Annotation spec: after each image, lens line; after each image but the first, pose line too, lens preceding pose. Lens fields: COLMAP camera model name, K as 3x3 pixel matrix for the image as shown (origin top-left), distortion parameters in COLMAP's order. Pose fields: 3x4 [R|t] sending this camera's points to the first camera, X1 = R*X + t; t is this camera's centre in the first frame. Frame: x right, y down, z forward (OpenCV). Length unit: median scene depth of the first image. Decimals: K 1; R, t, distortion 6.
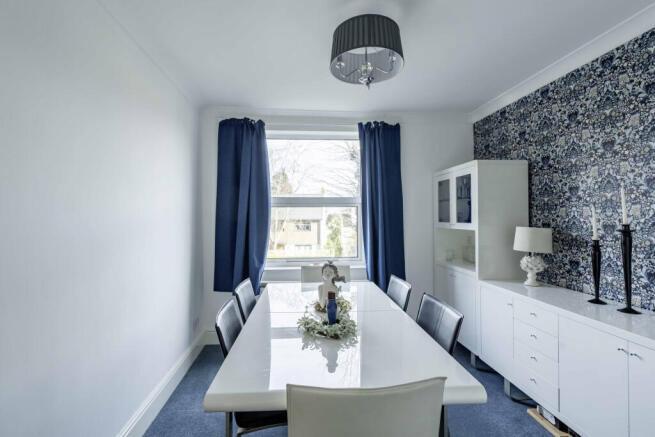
lens RADIAL K [[345.1, 0, 327.5], [0, 345.1, 218.5], [0, 0, 1]] dist [0.000028, -0.000005]
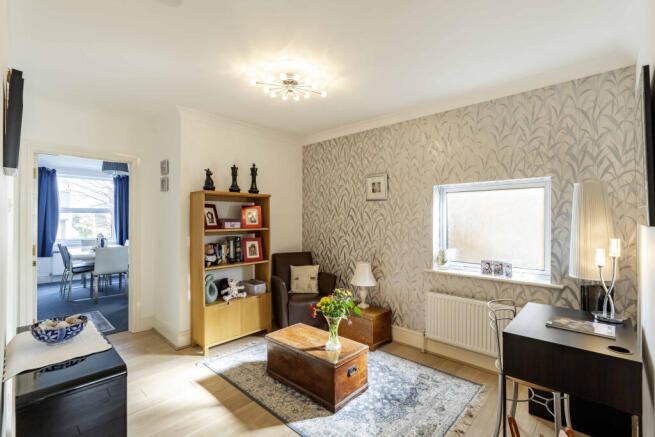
lens RADIAL K [[302.5, 0, 327.5], [0, 302.5, 218.5], [0, 0, 1]] dist [-0.000147, -0.000014]
pose [[0.753559, 0.010457, 0.657297, -0.144894], [-0.003299, 0.999921, -0.012125, 0.018394], [-0.657372, 0.006968, 0.753534, -1.346190]]
